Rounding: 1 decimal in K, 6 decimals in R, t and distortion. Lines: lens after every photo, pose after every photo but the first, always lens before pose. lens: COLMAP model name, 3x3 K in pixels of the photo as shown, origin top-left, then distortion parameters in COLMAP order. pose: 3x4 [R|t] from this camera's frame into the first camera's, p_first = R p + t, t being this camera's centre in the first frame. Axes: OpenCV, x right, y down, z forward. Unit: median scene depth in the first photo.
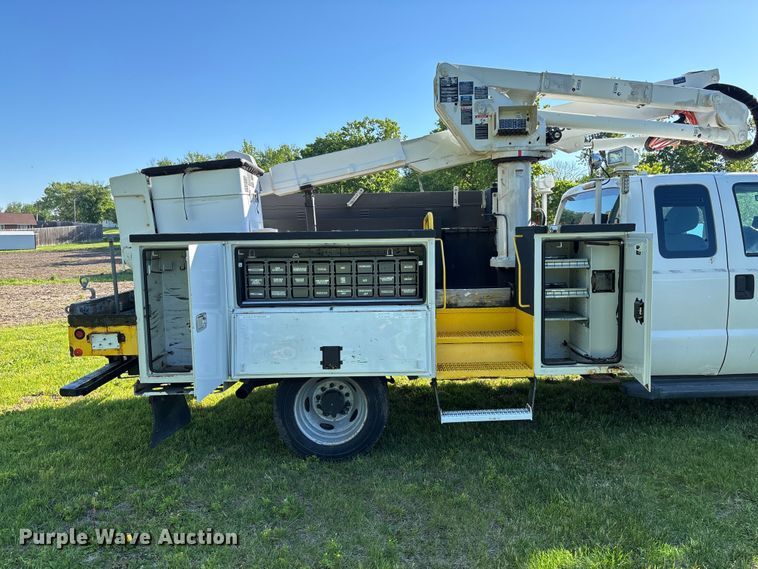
lens RADIAL K [[564.7, 0, 378.4], [0, 564.7, 293.7], [0, 0, 1]] dist [0.073816, -0.091531]
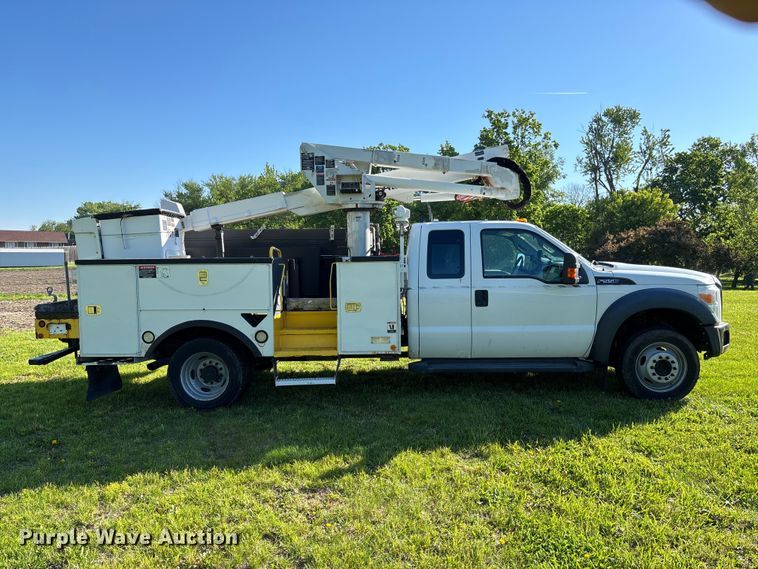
lens RADIAL K [[562.2, 0, 379.0], [0, 562.2, 284.5], [0, 0, 1]] dist [0.083933, -0.116704]
pose [[0.999259, 0.010479, -0.037040, 0.382033], [-0.012343, 0.998649, -0.050470, 0.026867], [0.036461, 0.050890, 0.998038, -0.438557]]
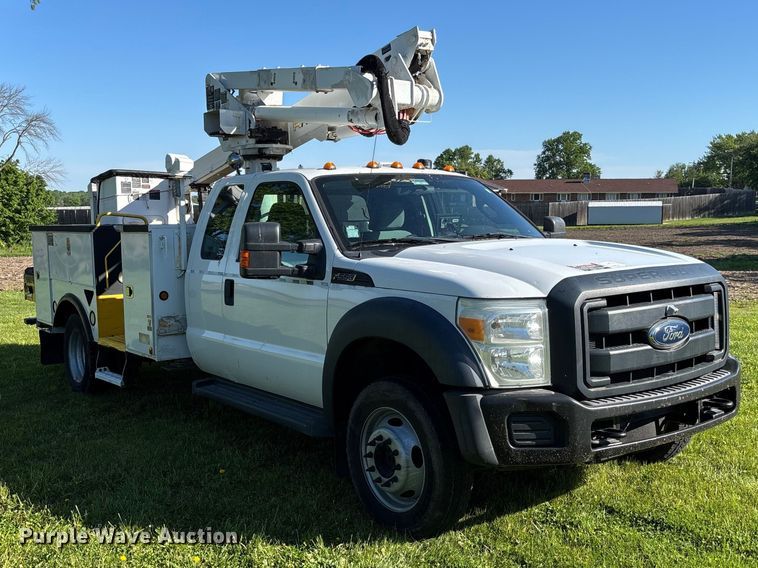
lens RADIAL K [[802.0, 0, 379.0], [0, 802.0, 284.0], [0, 0, 1]] dist [0.052632, -0.017082]
pose [[0.608048, 0.075618, -0.790291, 1.672316], [-0.079088, 0.996271, 0.034478, -0.082626], [0.789951, 0.041538, 0.611761, 0.335309]]
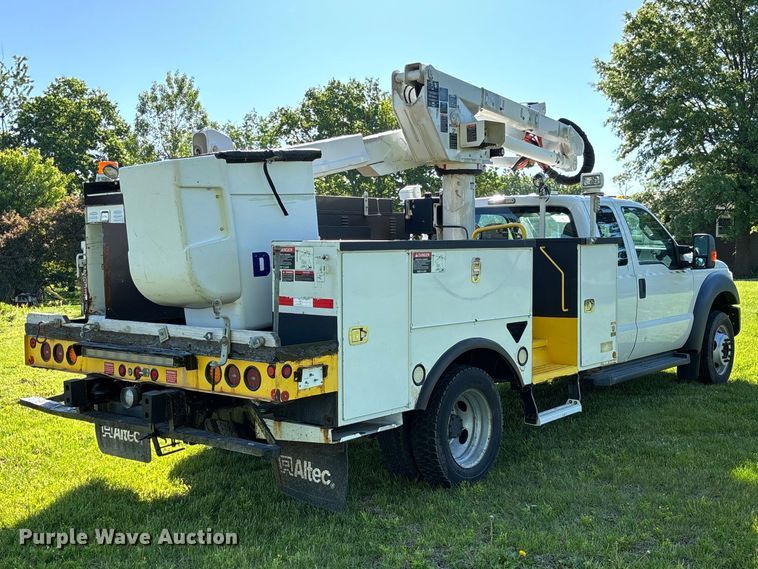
lens RADIAL K [[914.1, 0, 361.2], [0, 914.1, 318.8], [0, 0, 1]] dist [0.106667, -0.009210]
pose [[0.659245, -0.049846, 0.750274, -1.188234], [0.076732, 0.997051, -0.001181, 0.008880], [-0.748003, 0.058348, 0.661126, 0.102105]]
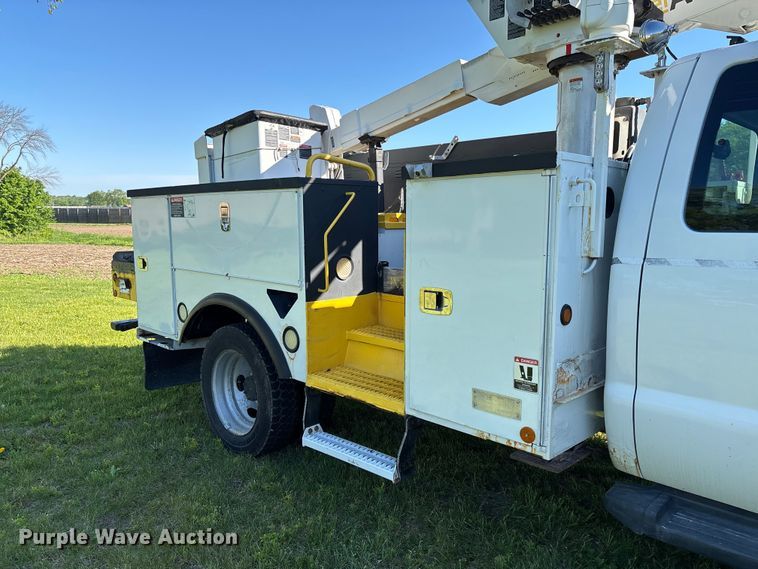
lens RADIAL K [[564.7, 0, 378.4], [0, 564.7, 293.7], [0, 0, 1]] dist [0.073816, -0.091531]
pose [[0.712413, 0.111437, -0.692856, 0.578807], [-0.088933, 0.993688, 0.068378, -0.020673], [0.696102, 0.012905, 0.717826, 0.471678]]
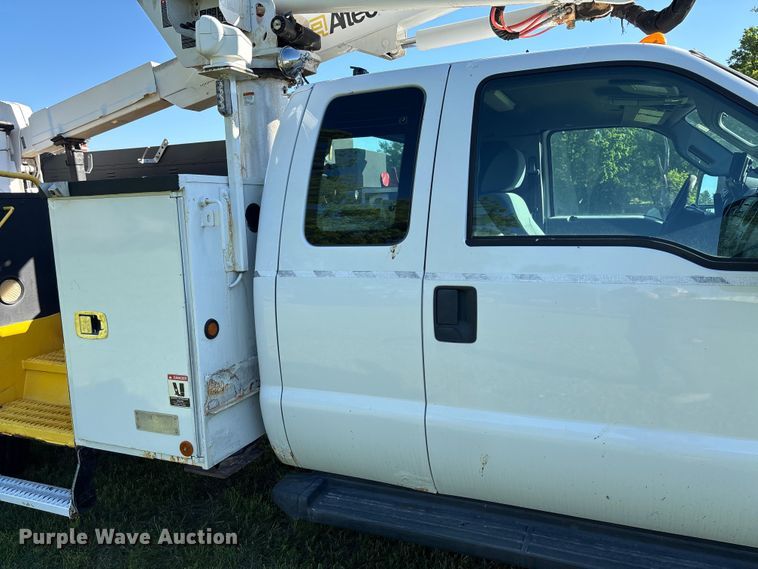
lens RADIAL K [[572.3, 0, 379.3], [0, 572.3, 293.3], [0, 0, 1]] dist [0.024925, -0.007371]
pose [[0.915090, 0.052053, -0.399877, 0.684163], [-0.030061, 0.997680, 0.061078, -0.047775], [0.402129, -0.043872, 0.914531, 0.519323]]
